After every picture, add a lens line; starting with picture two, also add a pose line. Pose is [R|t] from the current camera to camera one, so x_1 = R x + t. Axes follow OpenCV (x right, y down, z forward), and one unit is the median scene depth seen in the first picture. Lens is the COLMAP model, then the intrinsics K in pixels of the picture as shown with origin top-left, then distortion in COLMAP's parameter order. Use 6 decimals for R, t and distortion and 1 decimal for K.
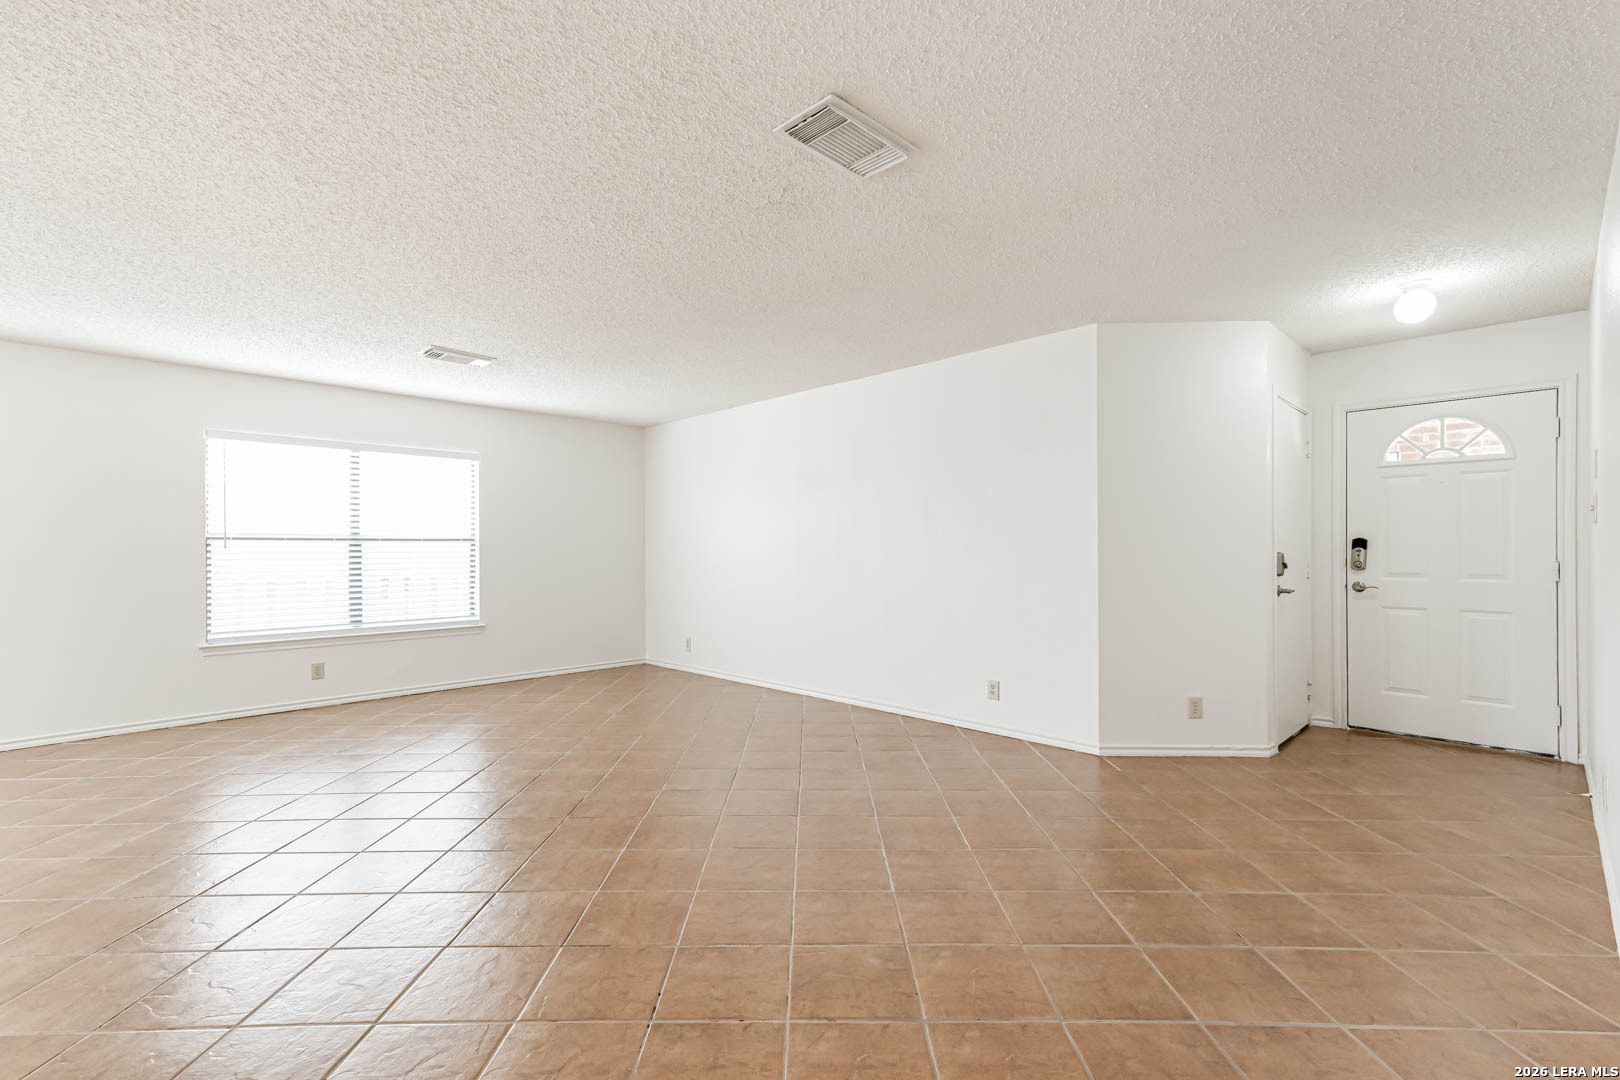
lens RADIAL K [[720.7, 0, 825.6], [0, 720.7, 547.4], [0, 0, 1]] dist [0.032113, 0.000229]
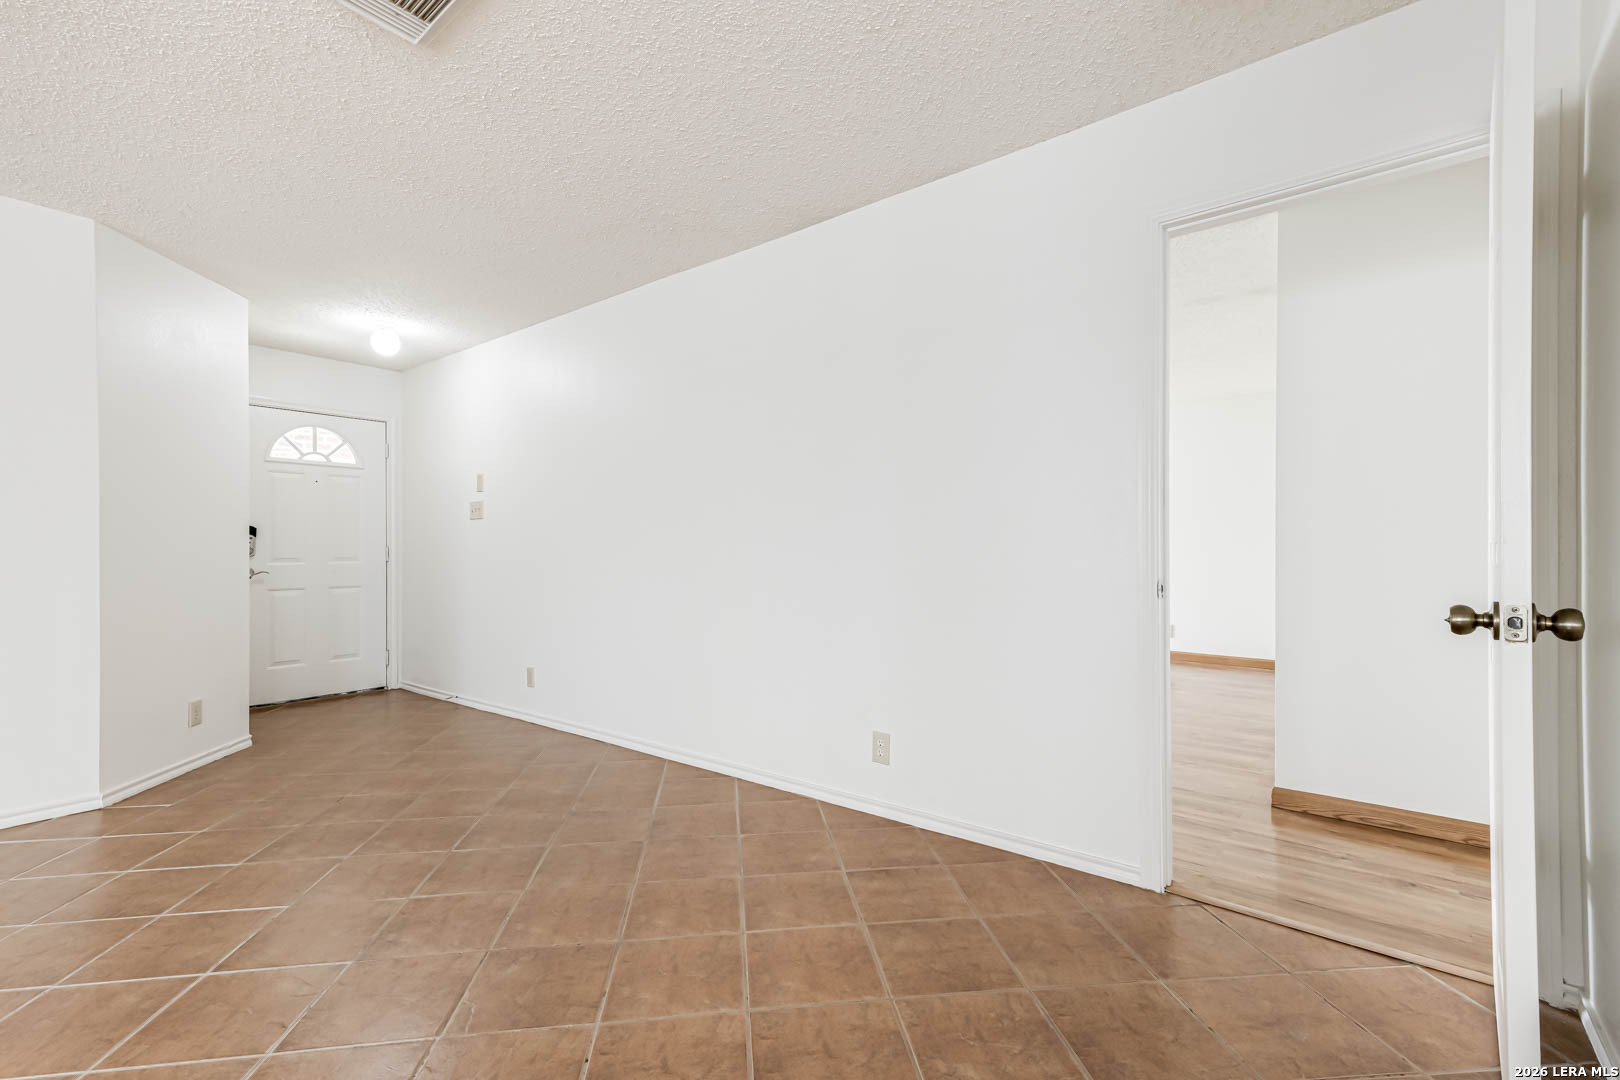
lens RADIAL K [[723.0, 0, 784.6], [0, 723.0, 551.9], [0, 0, 1]] dist [0.023581, -0.000460]
pose [[-0.087585, -0.003133, 0.996152, -0.416446], [0.001509, 0.999993, 0.003277, 0.023652], [-0.996156, 0.001790, -0.087580, 0.358634]]
